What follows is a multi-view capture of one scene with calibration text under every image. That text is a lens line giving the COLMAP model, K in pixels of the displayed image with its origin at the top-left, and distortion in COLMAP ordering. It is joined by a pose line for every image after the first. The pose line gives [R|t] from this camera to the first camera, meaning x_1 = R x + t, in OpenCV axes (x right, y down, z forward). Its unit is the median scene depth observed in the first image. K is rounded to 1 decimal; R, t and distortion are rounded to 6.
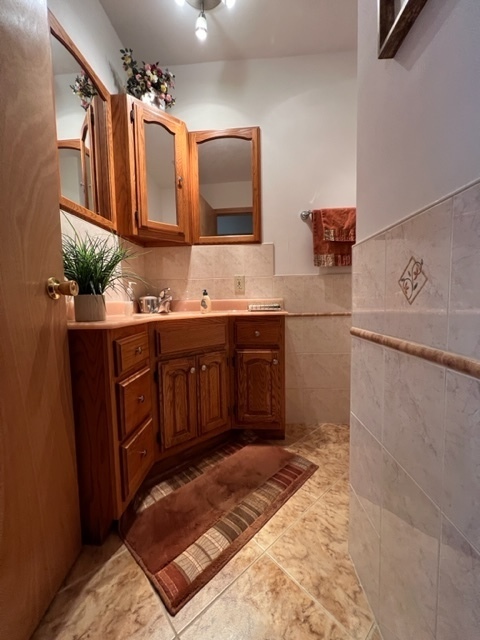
lens RADIAL K [[256.9, 0, 240.0], [0, 256.9, 320.0], [0, 0, 1]] dist [-0.001383, 0.000090]
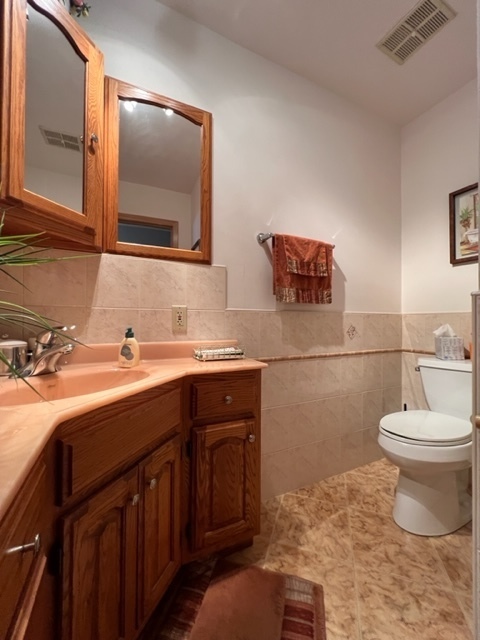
lens RADIAL K [[256.9, 0, 240.0], [0, 256.9, 320.0], [0, 0, 1]] dist [-0.001383, 0.000090]
pose [[0.874043, 0.027492, 0.485071, -0.209474], [0.012848, 0.996741, -0.079641, -0.088371], [-0.485679, 0.075842, 0.870841, 0.360976]]
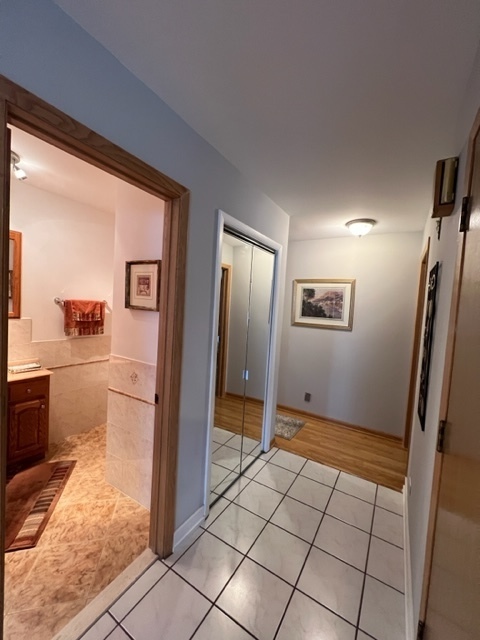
lens RADIAL K [[256.9, 0, 240.0], [0, 256.9, 320.0], [0, 0, 1]] dist [-0.001383, 0.000090]
pose [[0.465406, 0.002700, 0.885093, -0.595087], [-0.004001, 0.999992, -0.000947, -0.315496], [-0.885088, -0.003101, 0.465413, -0.647518]]
